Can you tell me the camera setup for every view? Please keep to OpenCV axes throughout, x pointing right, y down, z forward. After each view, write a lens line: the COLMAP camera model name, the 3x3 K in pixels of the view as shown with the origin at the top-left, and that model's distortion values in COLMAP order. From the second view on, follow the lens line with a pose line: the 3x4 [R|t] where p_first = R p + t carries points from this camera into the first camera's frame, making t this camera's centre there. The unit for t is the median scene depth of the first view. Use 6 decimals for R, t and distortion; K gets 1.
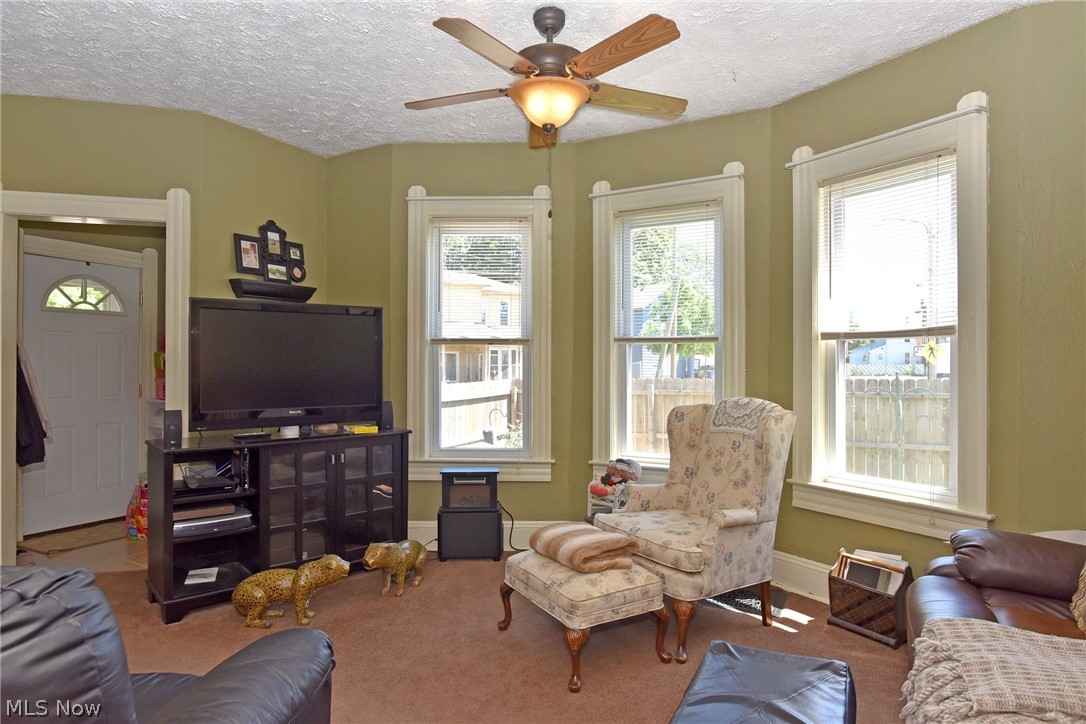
lens RADIAL K [[627.6, 0, 541.4], [0, 627.6, 364.5], [0, 0, 1]] dist [-0.036578, 0.013707]
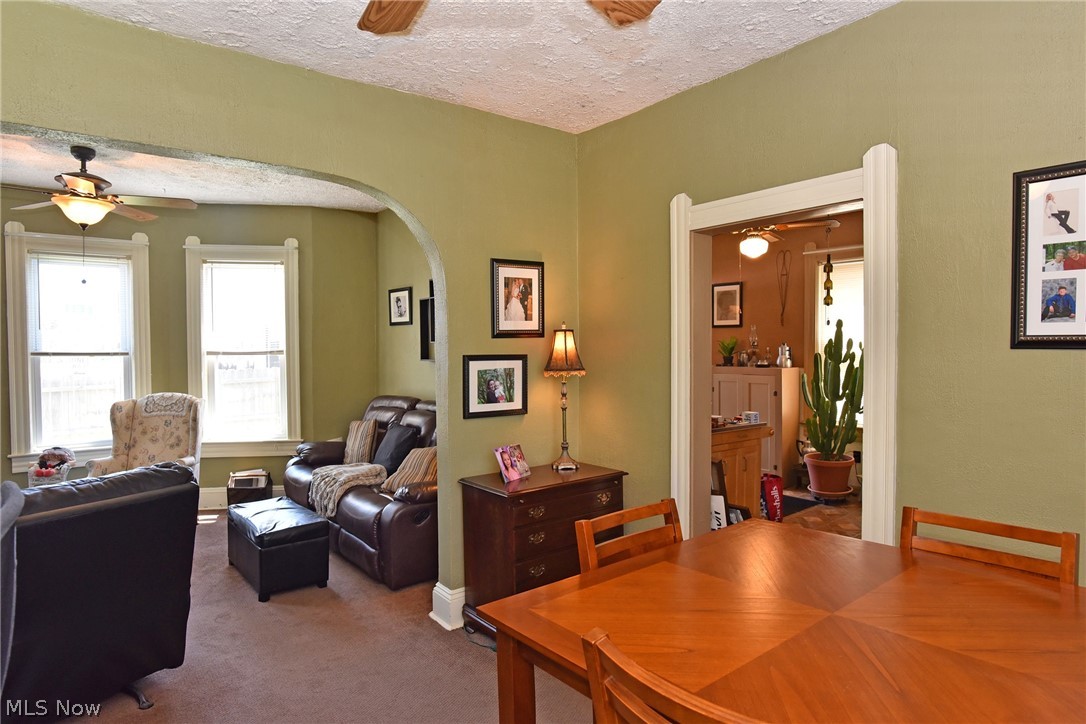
lens RADIAL K [[627.6, 0, 541.4], [0, 627.6, 364.5], [0, 0, 1]] dist [-0.036578, 0.013707]
pose [[0.389289, -0.030248, 0.920619, -0.739351], [0.006736, 0.999527, 0.029993, -0.059013], [-0.921091, -0.005475, 0.389309, -0.481240]]
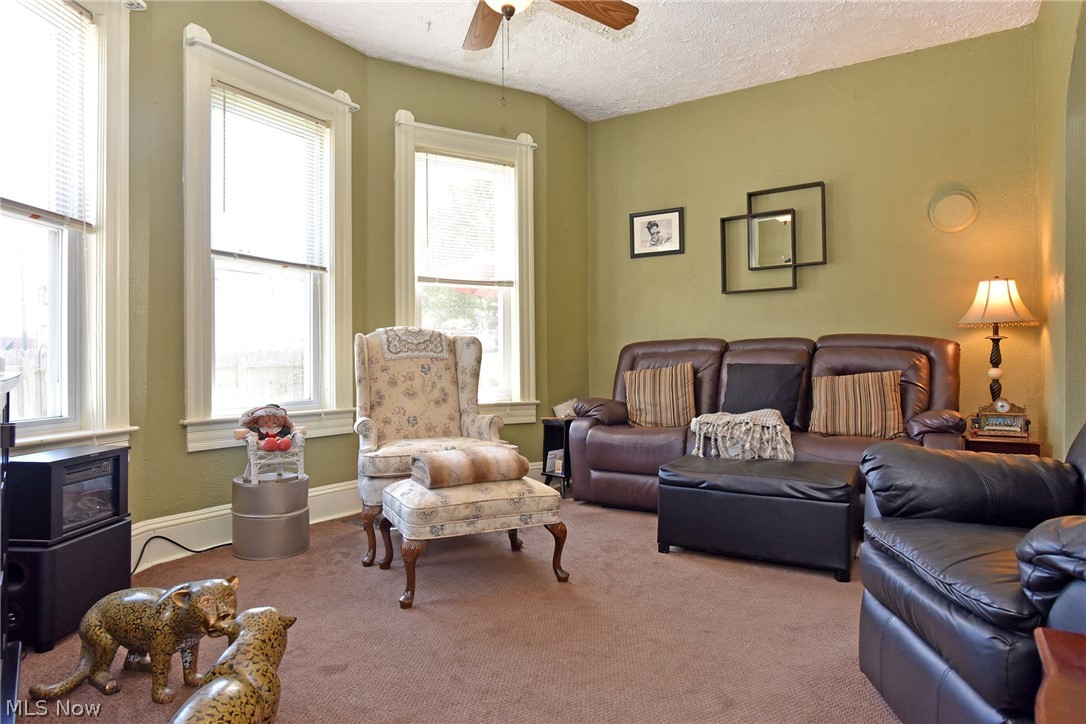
lens RADIAL K [[627.6, 0, 541.4], [0, 627.6, 364.5], [0, 0, 1]] dist [-0.036578, 0.013707]
pose [[0.066868, -0.000637, 0.997762, -0.708412], [0.008953, 0.999960, 0.000039, 0.117614], [-0.997722, 0.008930, 0.066871, 0.690994]]
